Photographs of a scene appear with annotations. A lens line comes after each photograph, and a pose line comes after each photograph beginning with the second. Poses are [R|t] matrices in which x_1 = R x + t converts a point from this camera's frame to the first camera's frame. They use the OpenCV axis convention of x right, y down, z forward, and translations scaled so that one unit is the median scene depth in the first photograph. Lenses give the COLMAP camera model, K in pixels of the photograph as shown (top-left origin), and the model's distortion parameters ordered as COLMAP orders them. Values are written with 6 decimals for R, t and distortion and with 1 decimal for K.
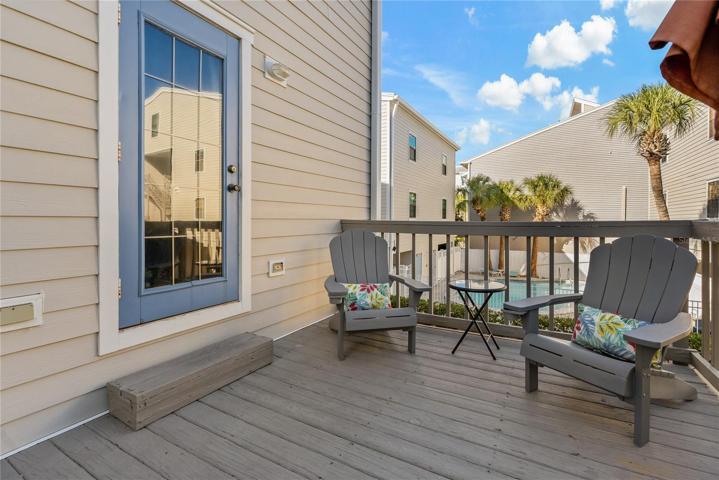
lens RADIAL K [[332.3, 0, 364.9], [0, 332.3, 222.6], [0, 0, 1]] dist [-0.002694, 0.000155]
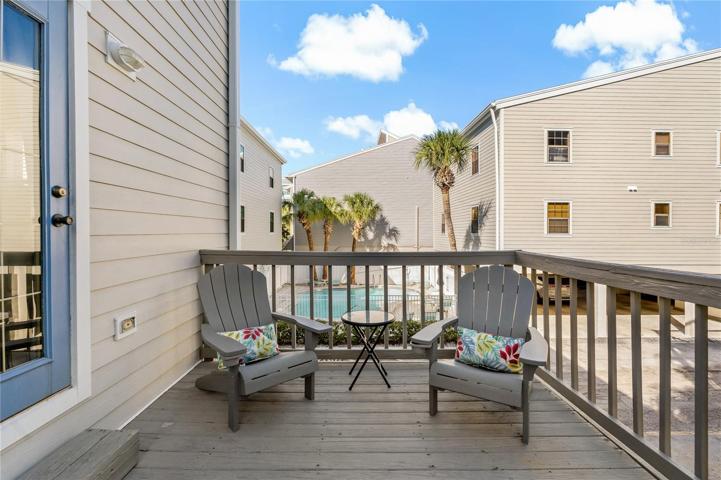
lens RADIAL K [[333.3, 0, 359.6], [0, 333.3, 233.6], [0, 0, 1]] dist [-0.002694, 0.000155]
pose [[0.872085, -0.004659, 0.489332, -0.178406], [0.004870, 0.999988, 0.000841, -0.066346], [-0.489330, 0.001649, 0.872097, 0.109085]]
